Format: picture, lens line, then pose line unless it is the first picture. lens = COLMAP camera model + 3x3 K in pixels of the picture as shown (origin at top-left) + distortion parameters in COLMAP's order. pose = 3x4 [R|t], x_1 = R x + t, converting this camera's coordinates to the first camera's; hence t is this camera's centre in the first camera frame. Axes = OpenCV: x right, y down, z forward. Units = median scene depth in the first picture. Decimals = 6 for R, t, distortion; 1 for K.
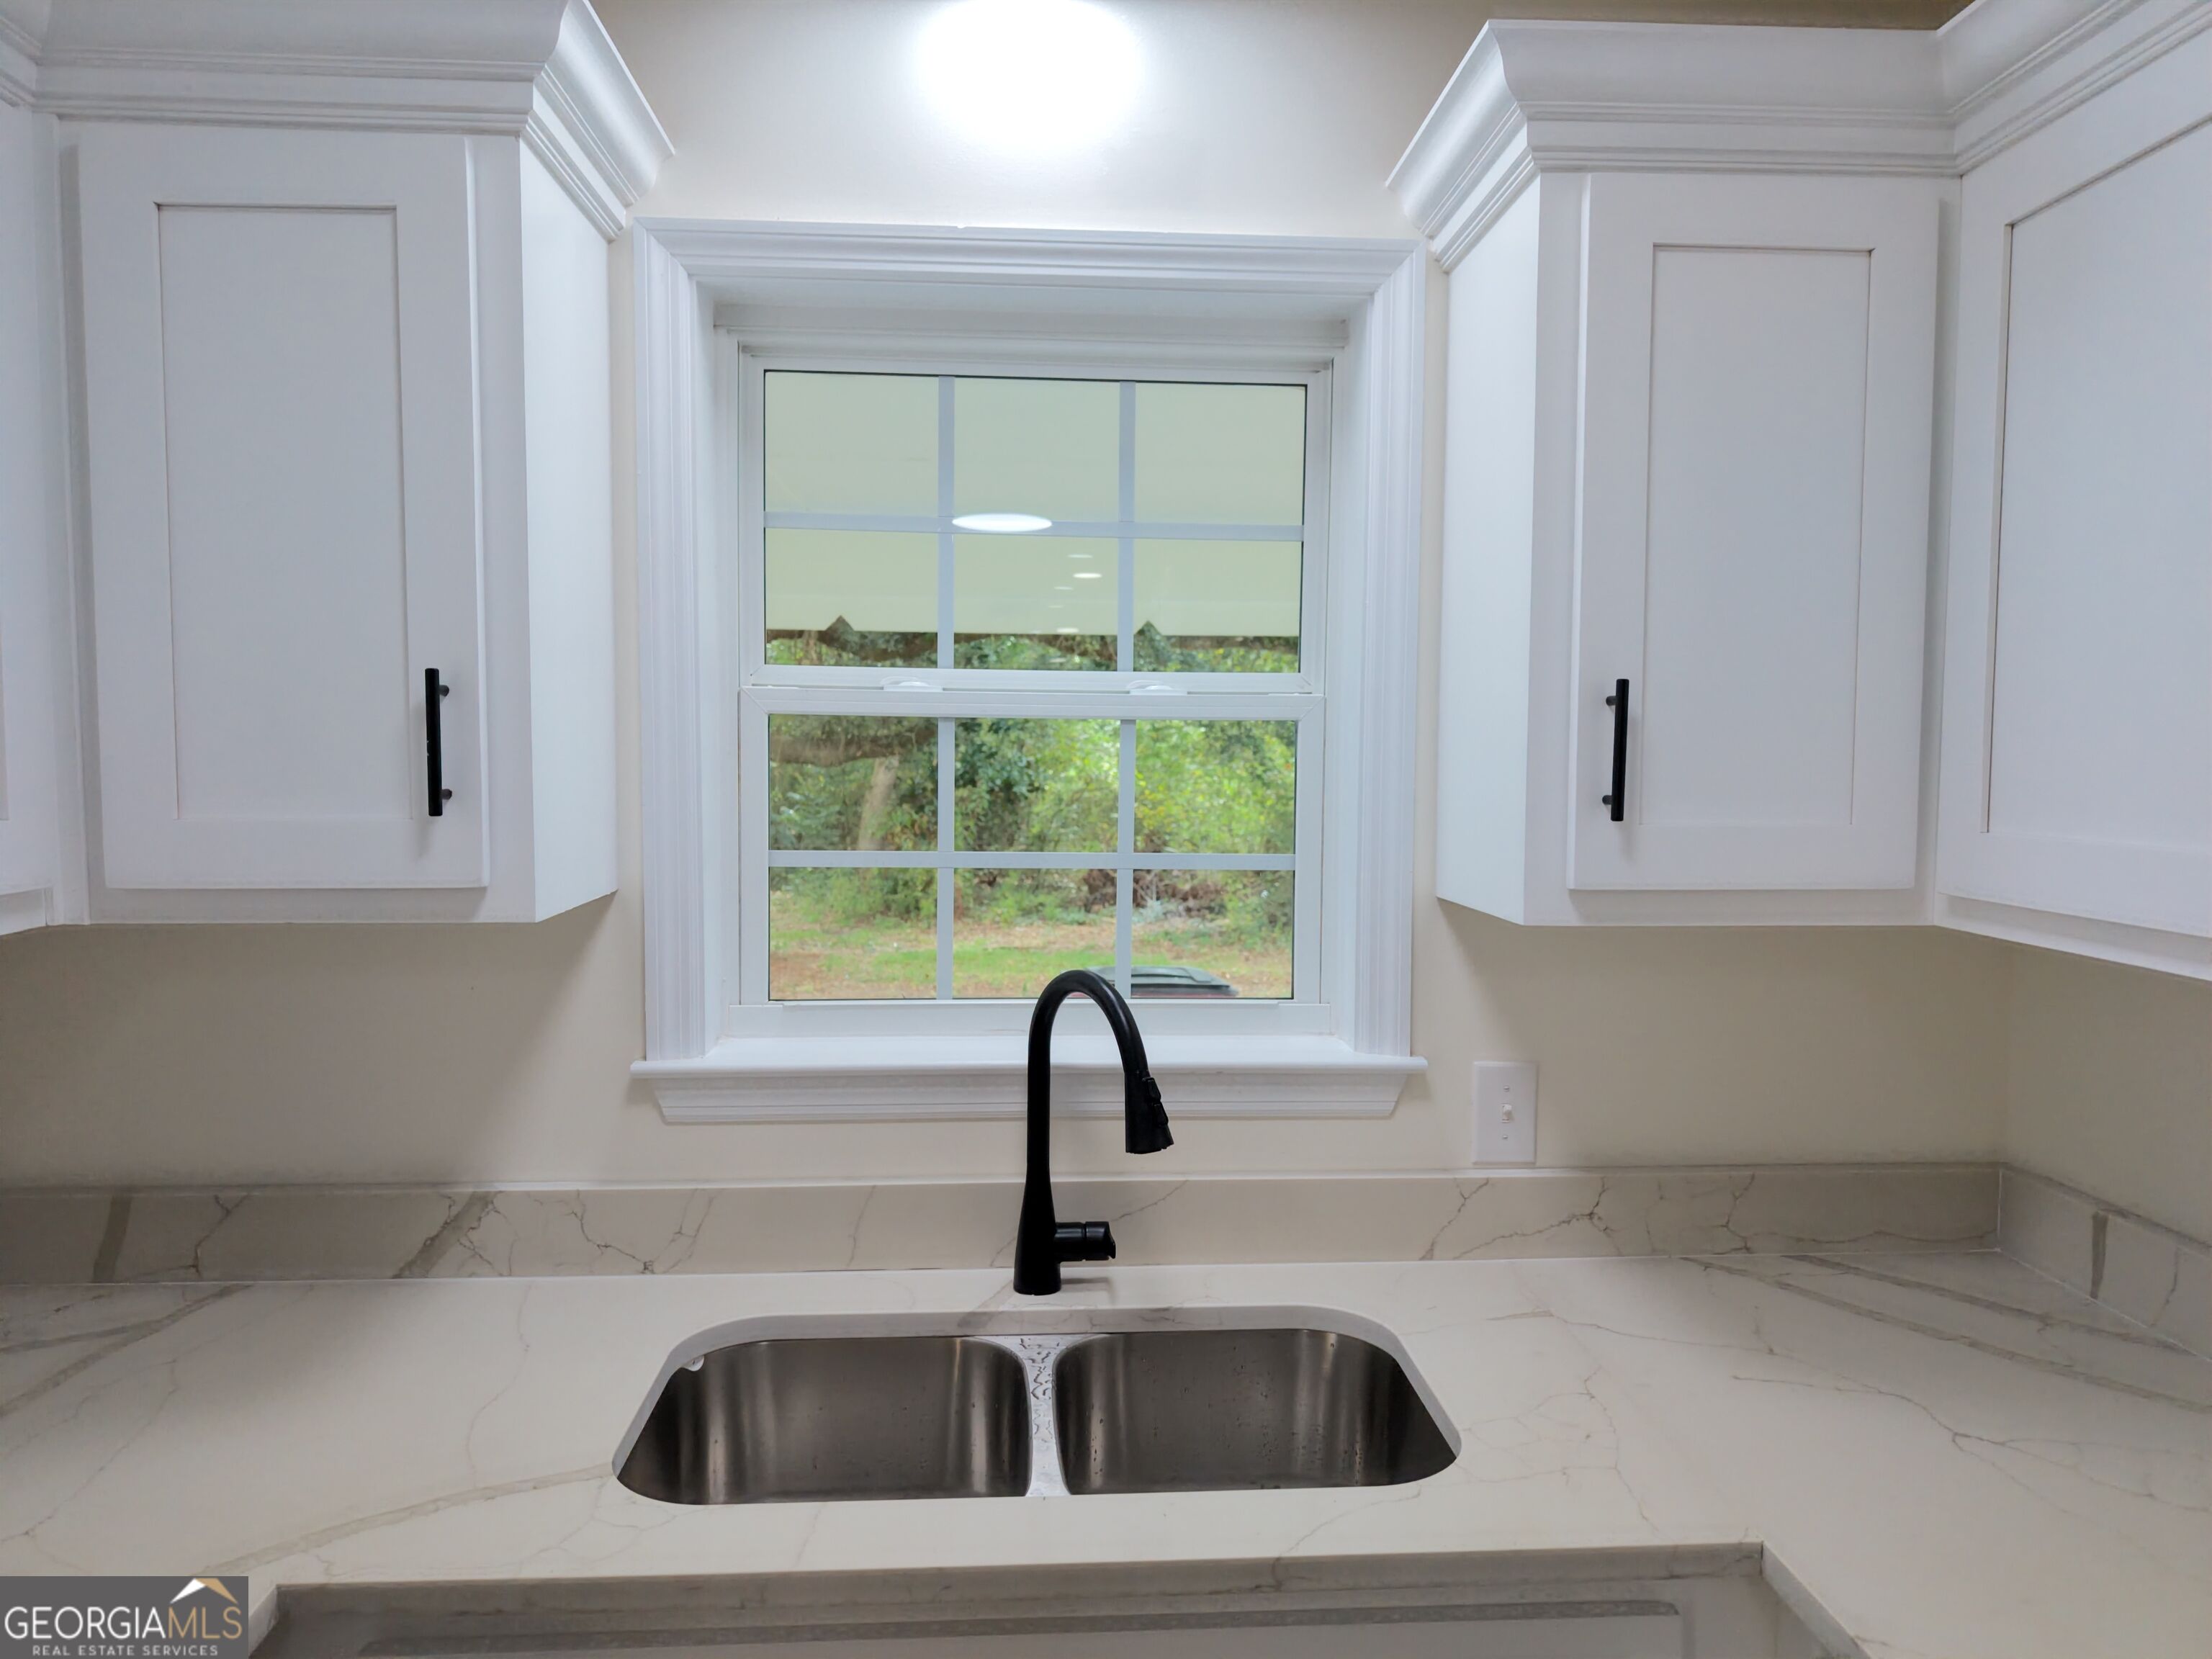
lens RADIAL K [[1490.8, 0, 1105.4], [0, 1490.8, 829.3], [0, 0, 1]] dist [0.010200, -0.010388]
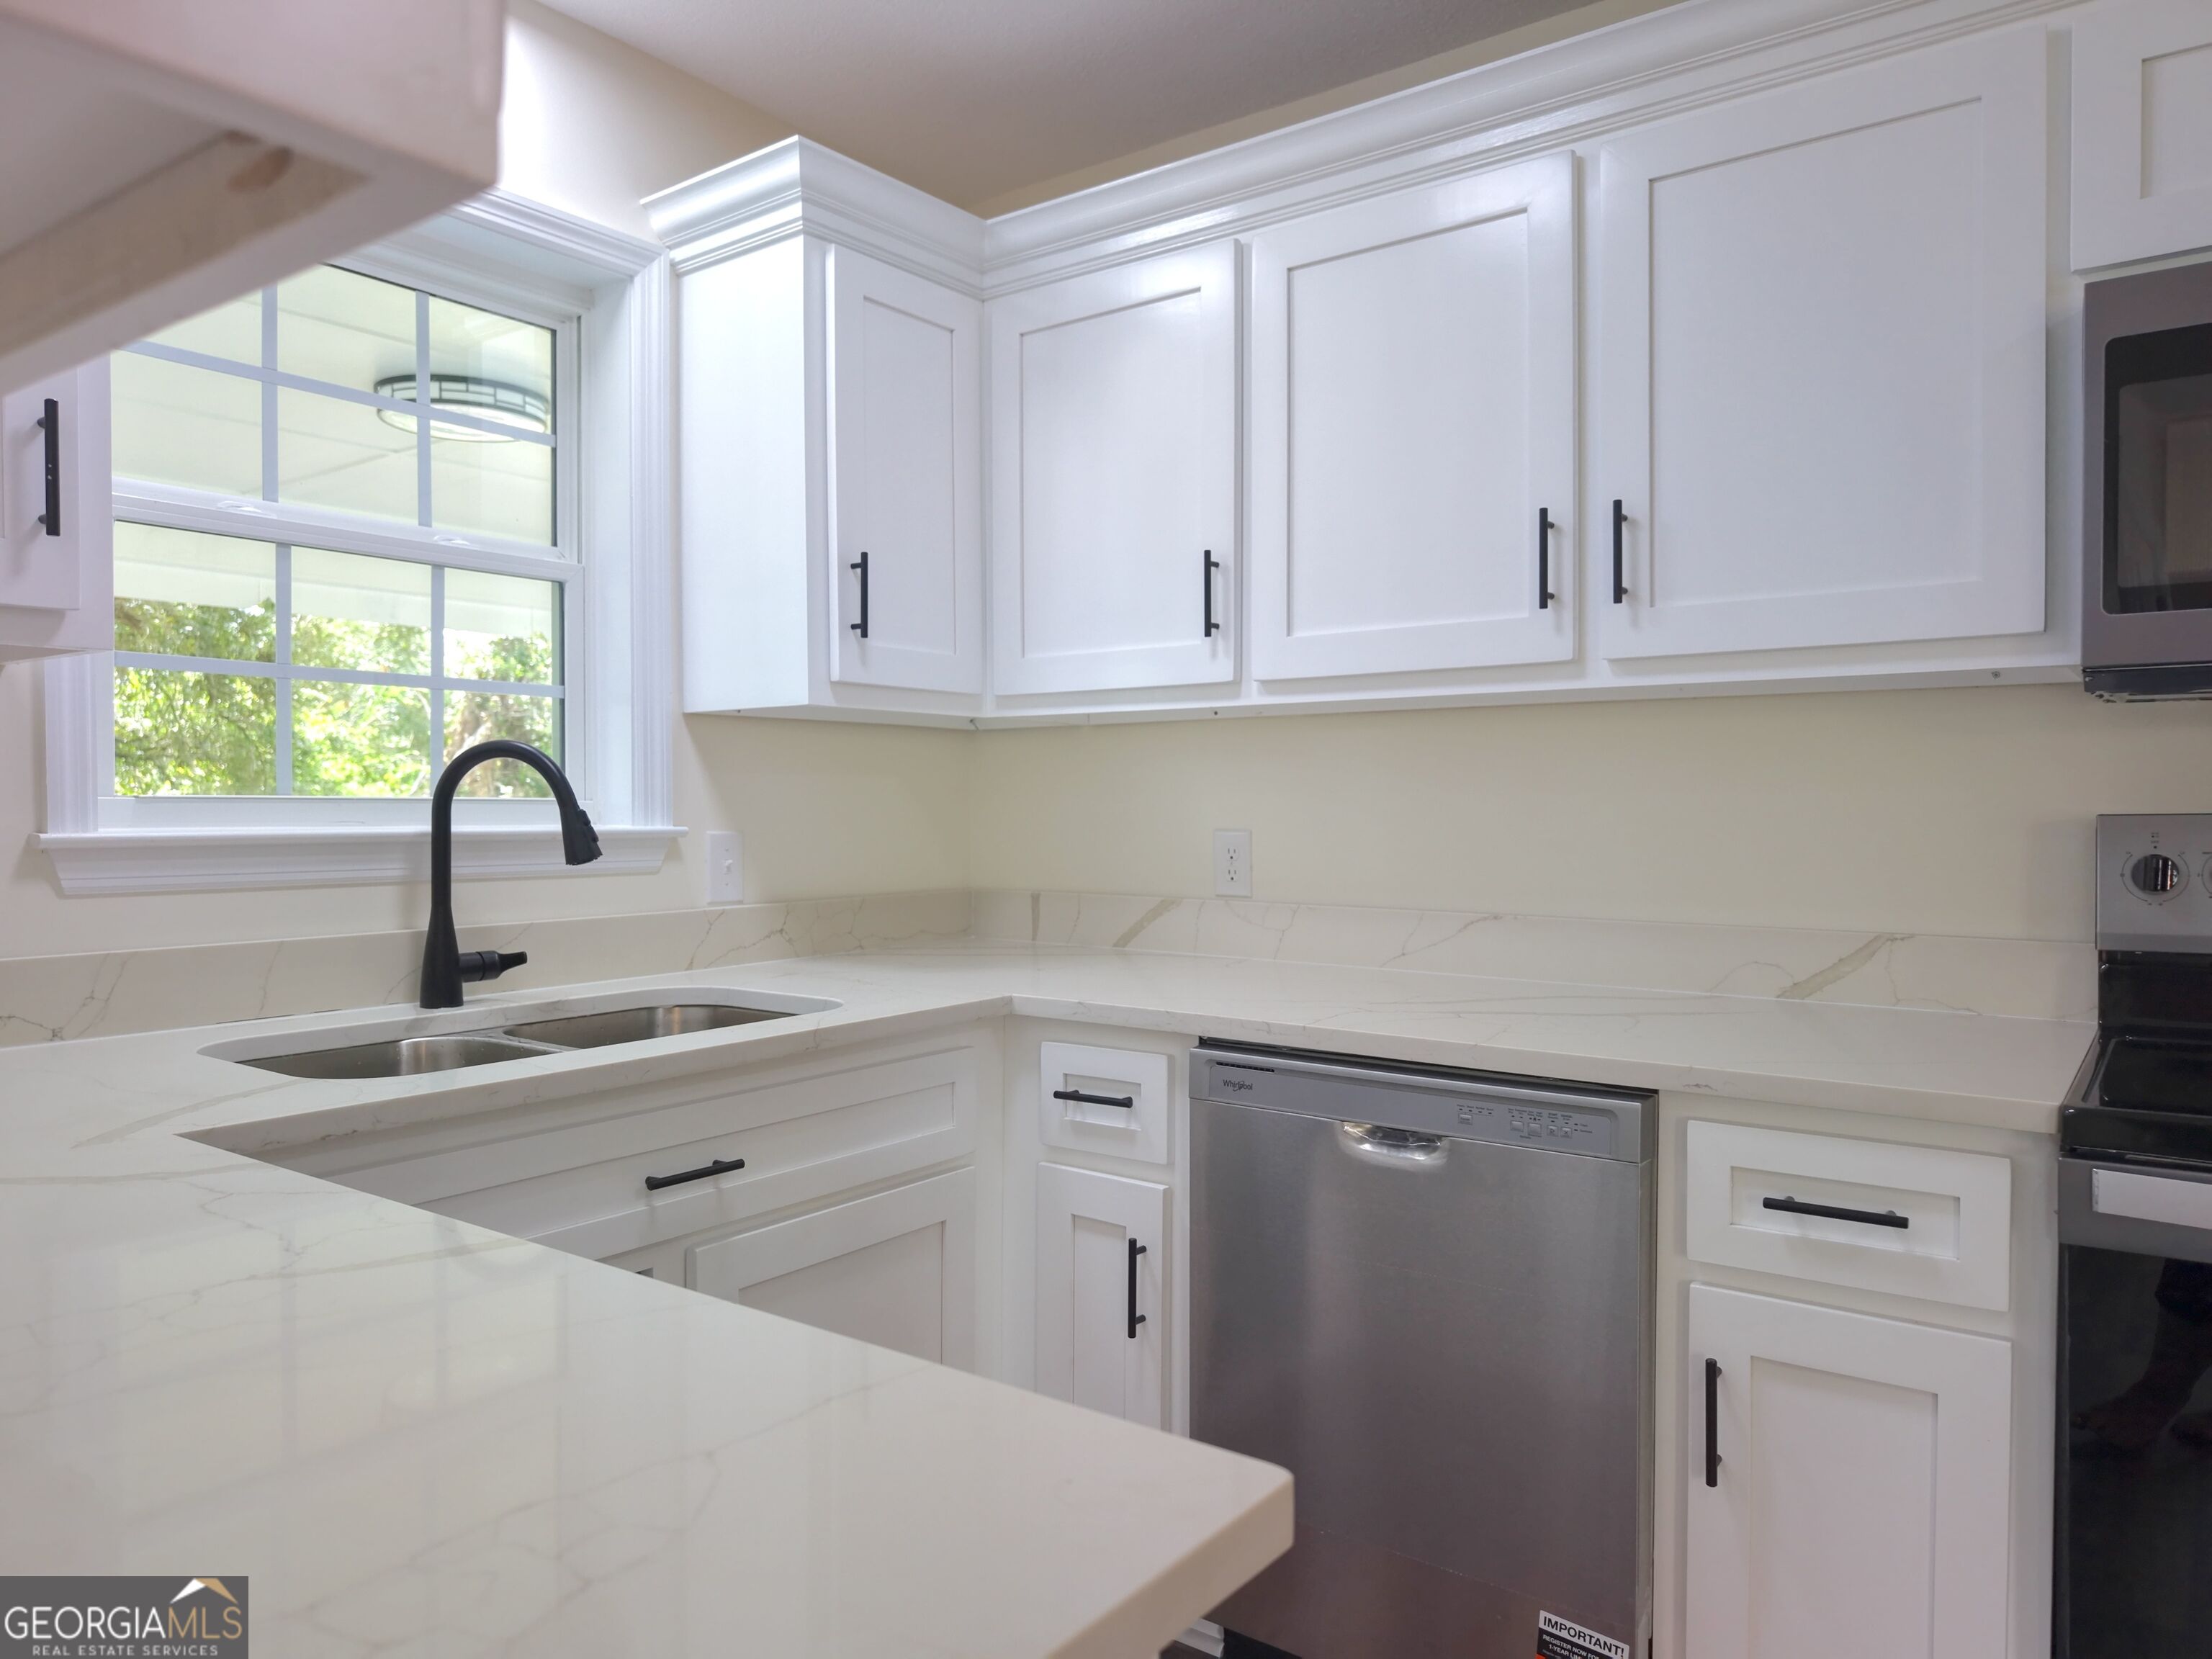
lens RADIAL K [[1490.8, 0, 1097.6], [0, 1490.8, 827.4], [0, 0, 1]] dist [0.010200, -0.010388]
pose [[0.651671, -0.018707, 0.758271, -0.640672], [0.044177, 0.998935, -0.013321, 0.204081], [-0.757214, 0.042179, 0.651804, -0.228314]]
